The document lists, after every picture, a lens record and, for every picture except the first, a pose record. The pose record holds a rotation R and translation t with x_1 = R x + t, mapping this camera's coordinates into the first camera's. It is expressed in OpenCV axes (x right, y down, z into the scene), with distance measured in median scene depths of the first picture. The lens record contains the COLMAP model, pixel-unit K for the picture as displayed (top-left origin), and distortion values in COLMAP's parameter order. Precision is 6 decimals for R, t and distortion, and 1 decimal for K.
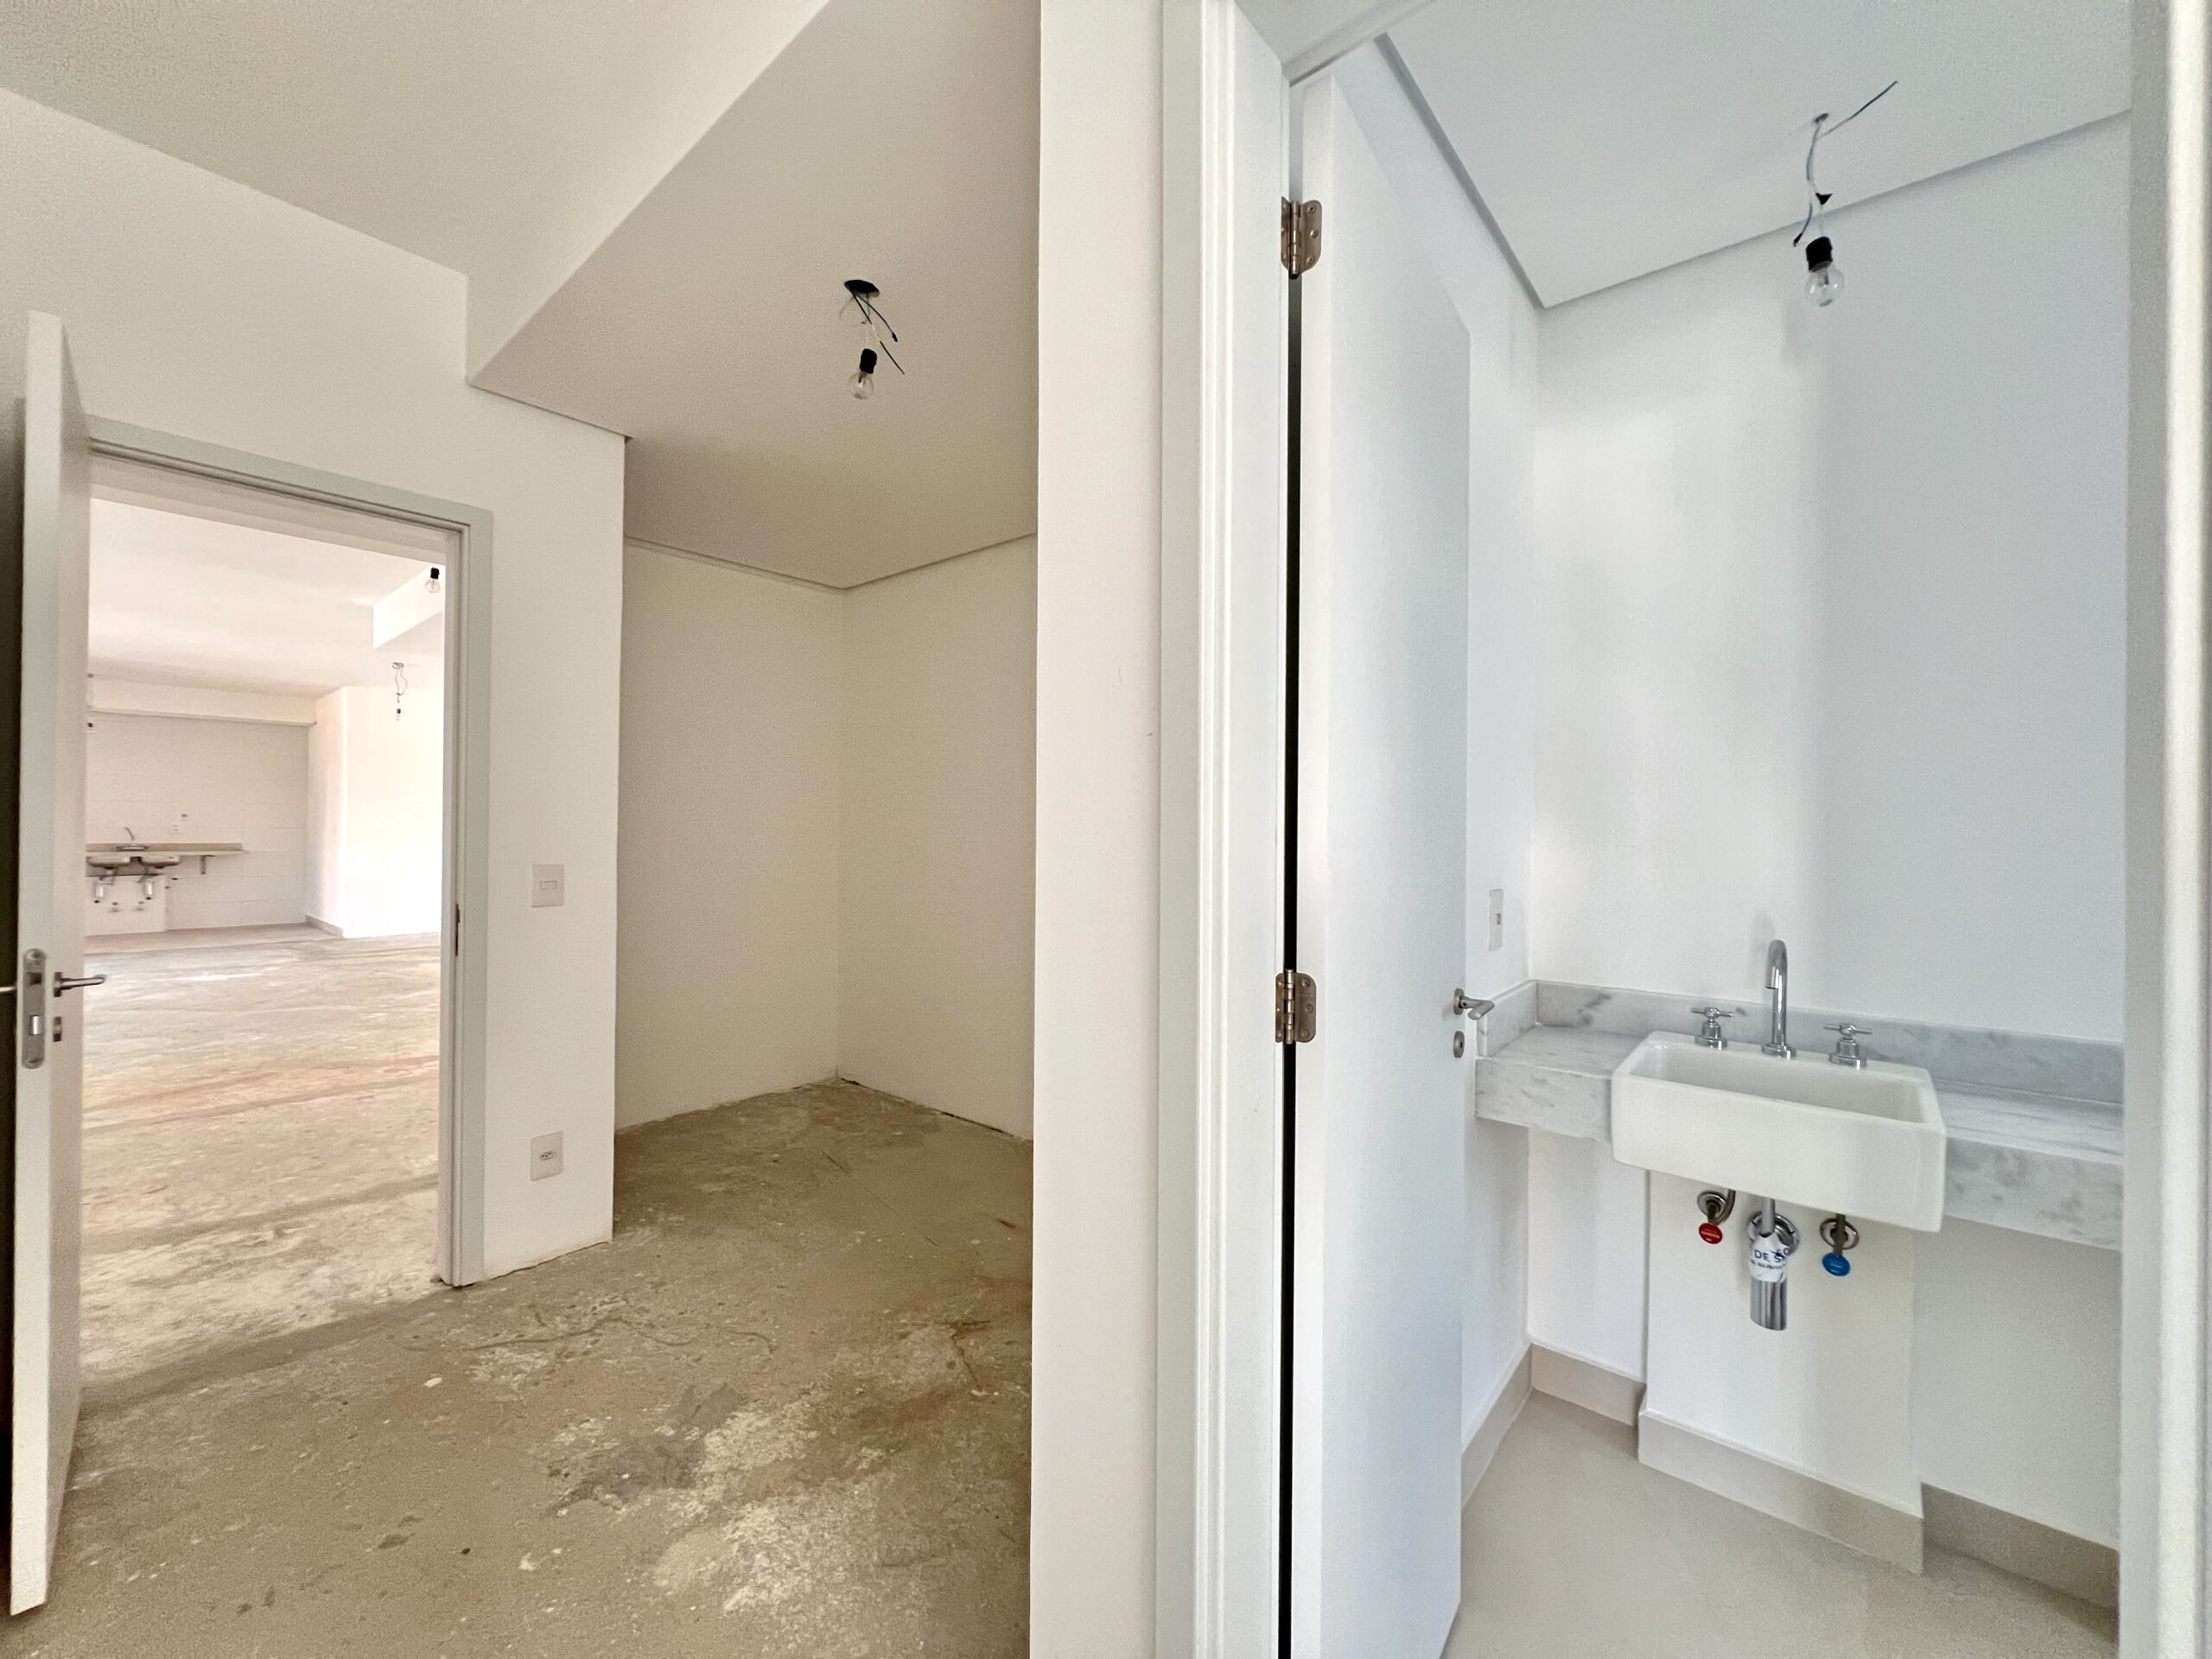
lens RADIAL K [[887.4, 0, 1106.0], [0, 887.4, 829.5], [0, 0, 1]] dist [-0.004816, 0.002224]
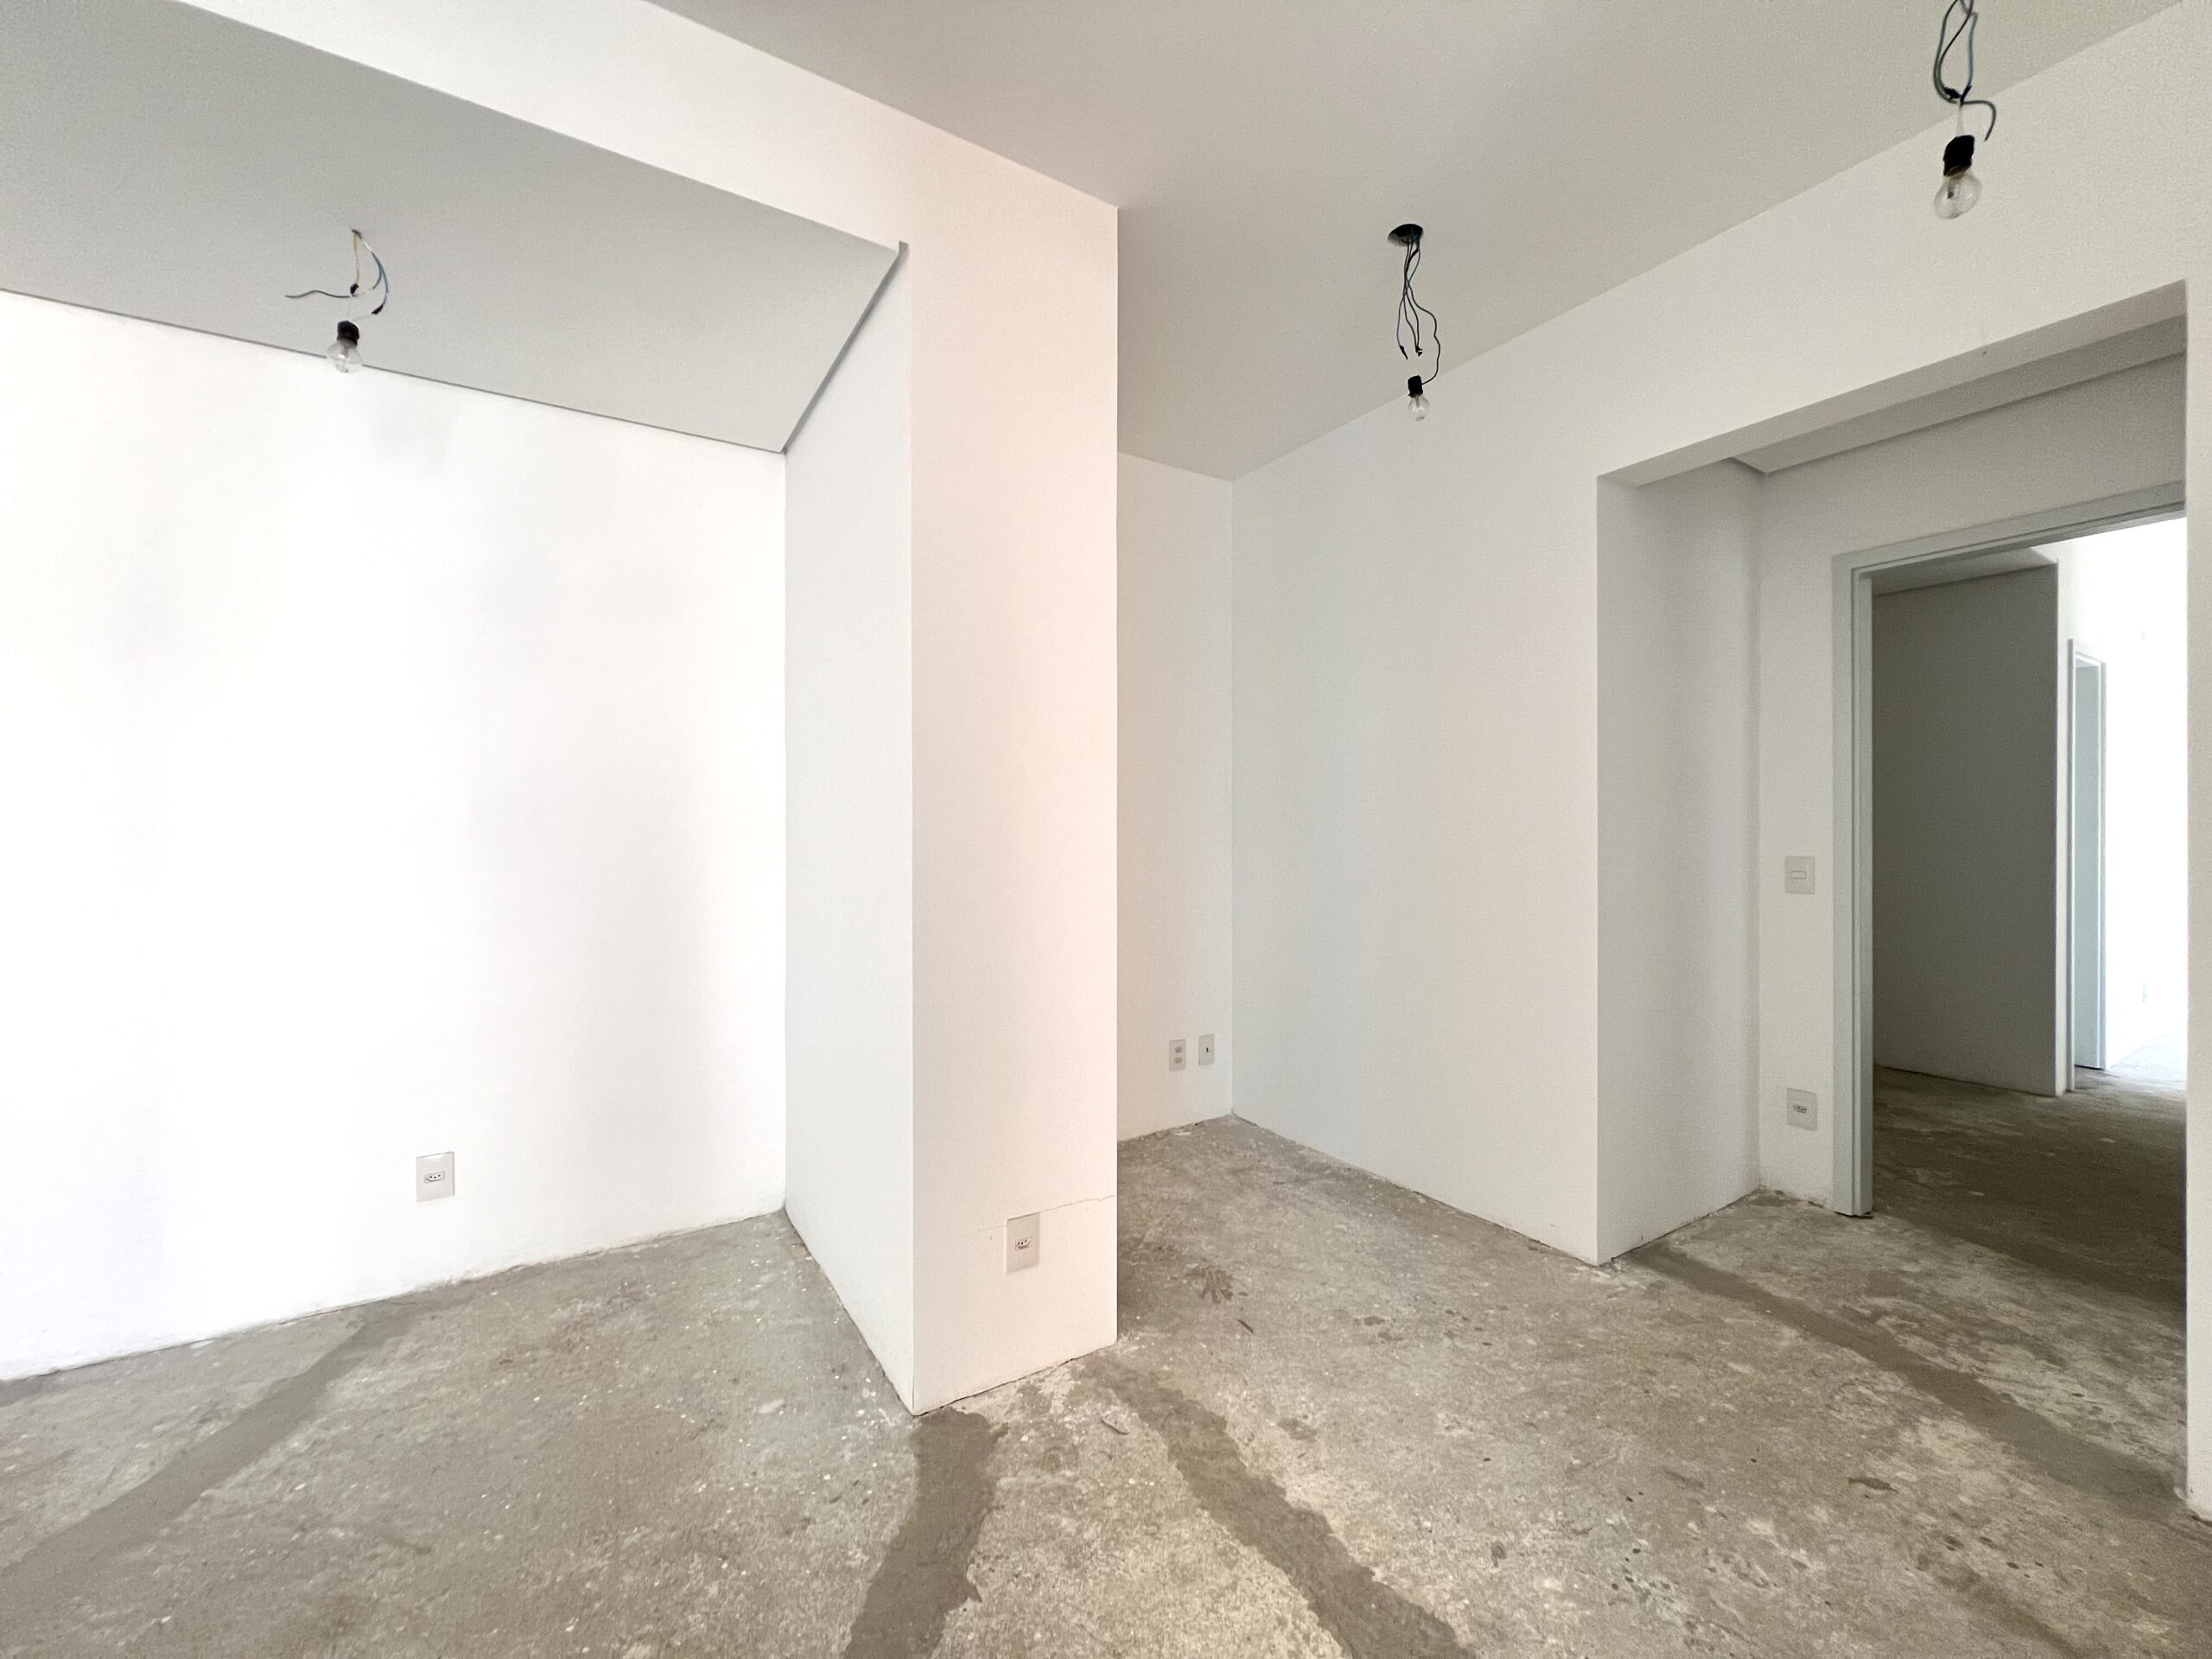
lens RADIAL K [[887.4, 0, 1106.0], [0, 887.4, 829.5], [0, 0, 1]] dist [-0.004816, 0.002224]
pose [[0.306985, -0.010319, 0.951658, -2.013216], [0.002598, 0.999947, 0.010004, -0.011144], [-0.951711, -0.000598, 0.306996, 1.485713]]
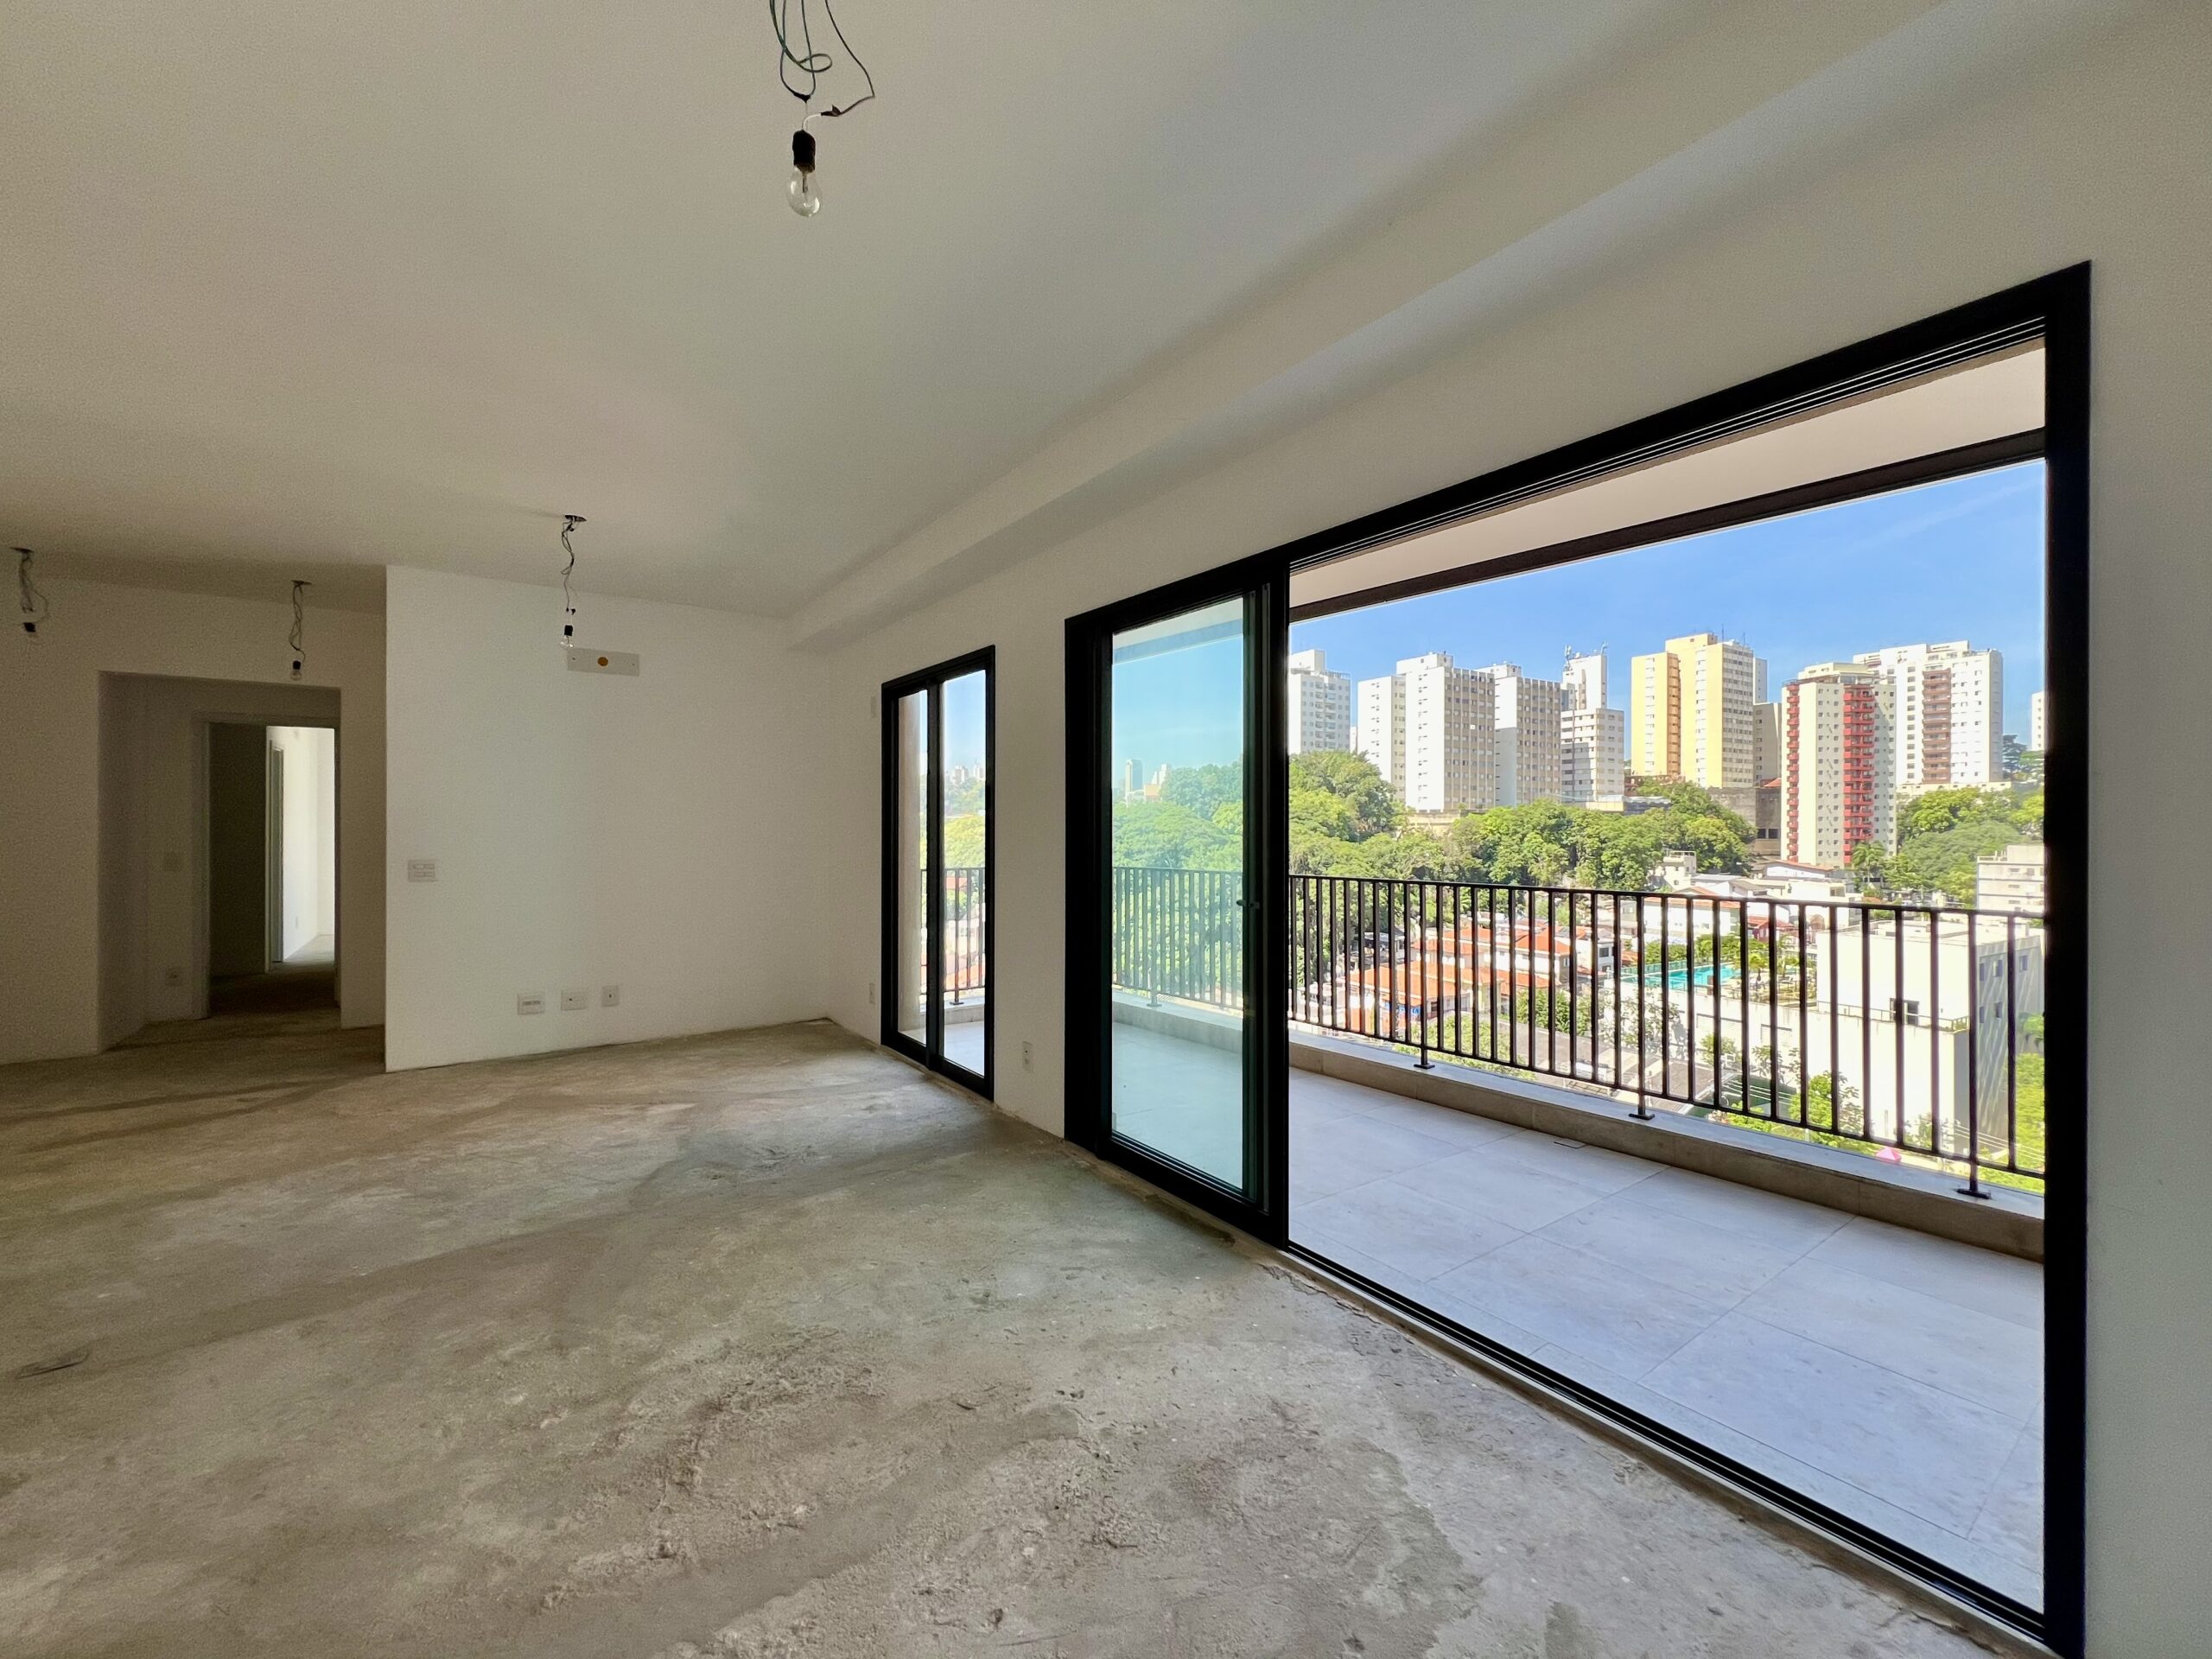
lens RADIAL K [[887.4, 0, 1106.0], [0, 887.4, 829.5], [0, 0, 1]] dist [-0.004816, 0.002224]
pose [[-0.969994, -0.010487, 0.242903, -3.600644], [-0.010361, 0.999945, 0.001796, -0.055226], [-0.242908, -0.000774, -0.970049, 2.649220]]
